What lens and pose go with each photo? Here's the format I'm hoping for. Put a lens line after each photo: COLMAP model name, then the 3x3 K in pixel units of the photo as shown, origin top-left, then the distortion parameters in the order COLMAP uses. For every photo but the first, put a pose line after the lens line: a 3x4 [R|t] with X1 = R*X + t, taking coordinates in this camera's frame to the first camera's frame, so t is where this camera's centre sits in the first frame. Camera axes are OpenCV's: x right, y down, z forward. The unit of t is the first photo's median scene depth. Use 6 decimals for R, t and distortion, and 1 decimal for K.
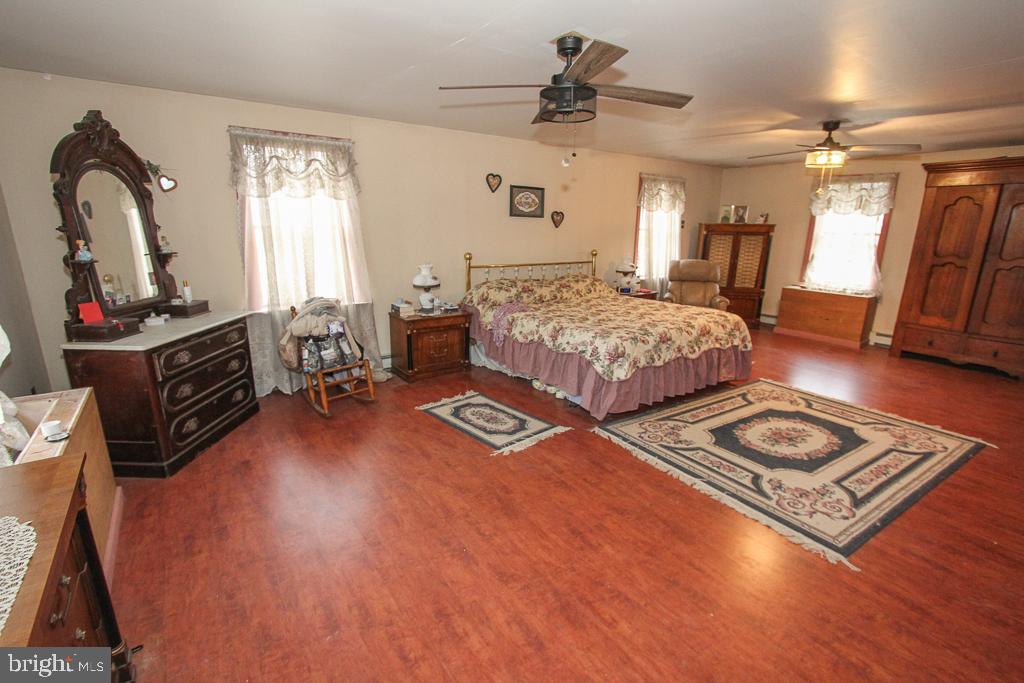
lens RADIAL K [[469.2, 0, 514.3], [0, 469.2, 350.0], [0, 0, 1]] dist [-0.017940, 0.002497]
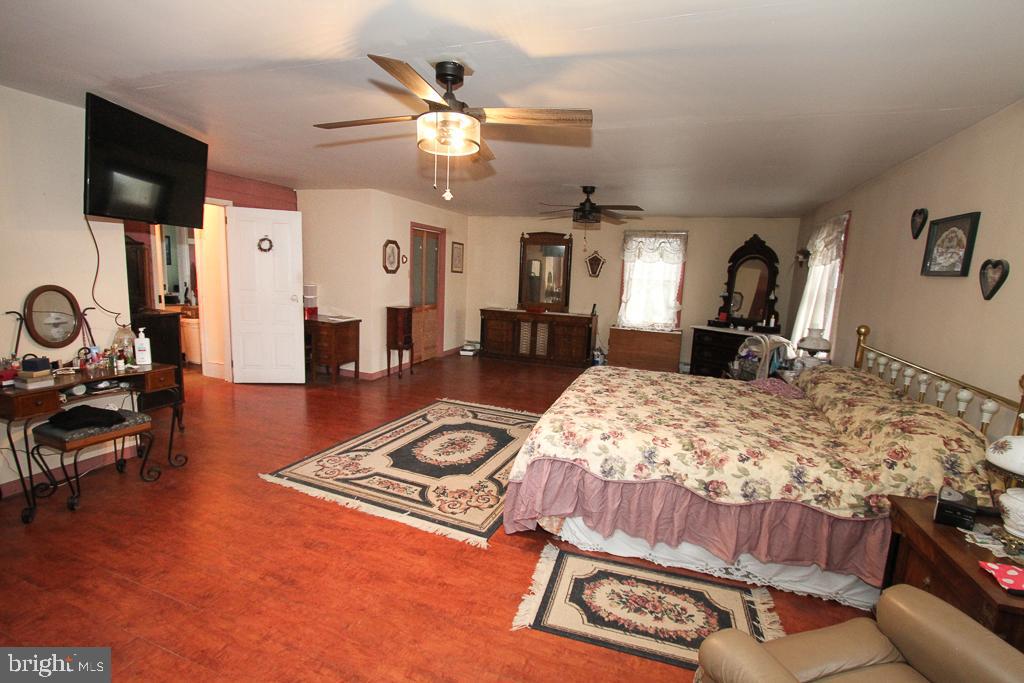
lens RADIAL K [[469.2, 0, 514.7], [0, 469.2, 342.9], [0, 0, 1]] dist [-0.017940, 0.002497]
pose [[-0.828266, 0.035065, -0.559236, 0.993253], [-0.198448, 0.914995, 0.351287, -0.431168], [0.524016, 0.401939, -0.750901, 1.663474]]
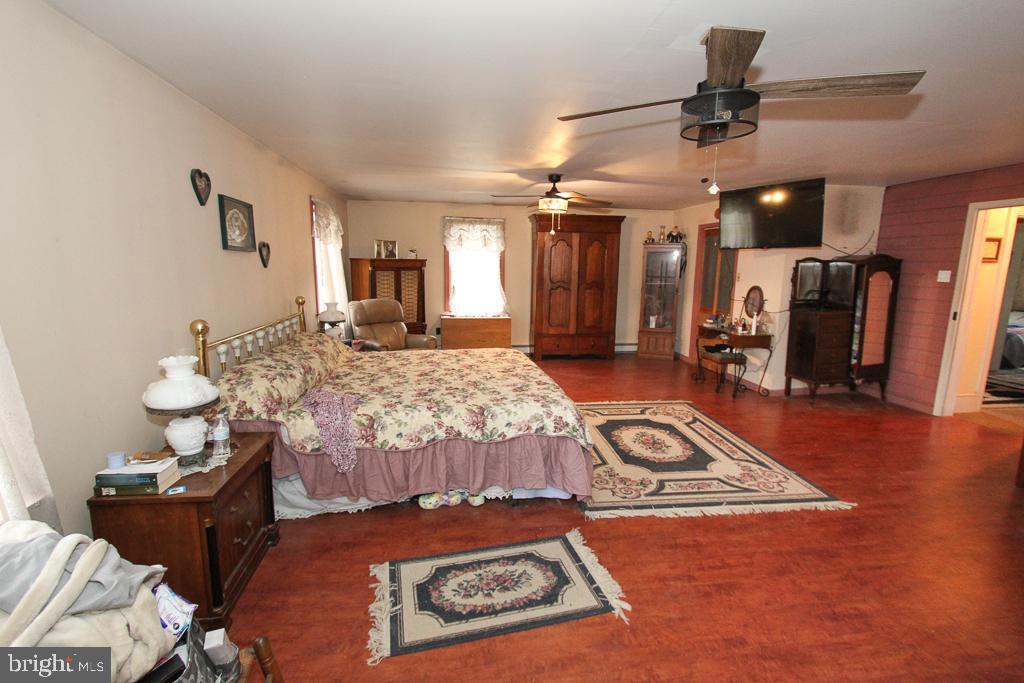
lens RADIAL K [[469.2, 0, 514.1], [0, 469.2, 351.8], [0, 0, 1]] dist [-0.017940, 0.002497]
pose [[0.462837, -0.172784, 0.869441, -0.499247], [0.225568, 0.971490, 0.072986, -0.177416], [-0.857264, 0.162337, 0.488616, 0.621536]]
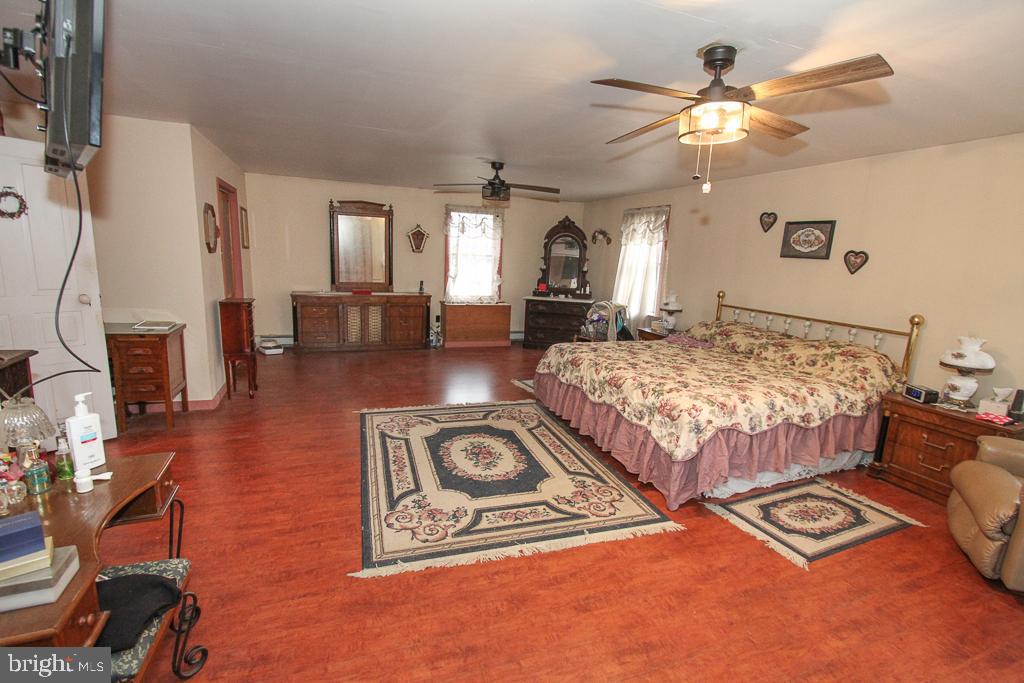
lens RADIAL K [[469.2, 0, 512.8], [0, 469.2, 346.5], [0, 0, 1]] dist [-0.017940, 0.002497]
pose [[-0.258103, 0.163196, -0.952234, 1.353967], [-0.297205, 0.924421, 0.238987, -0.266081], [0.919267, 0.344692, -0.190093, 1.064232]]
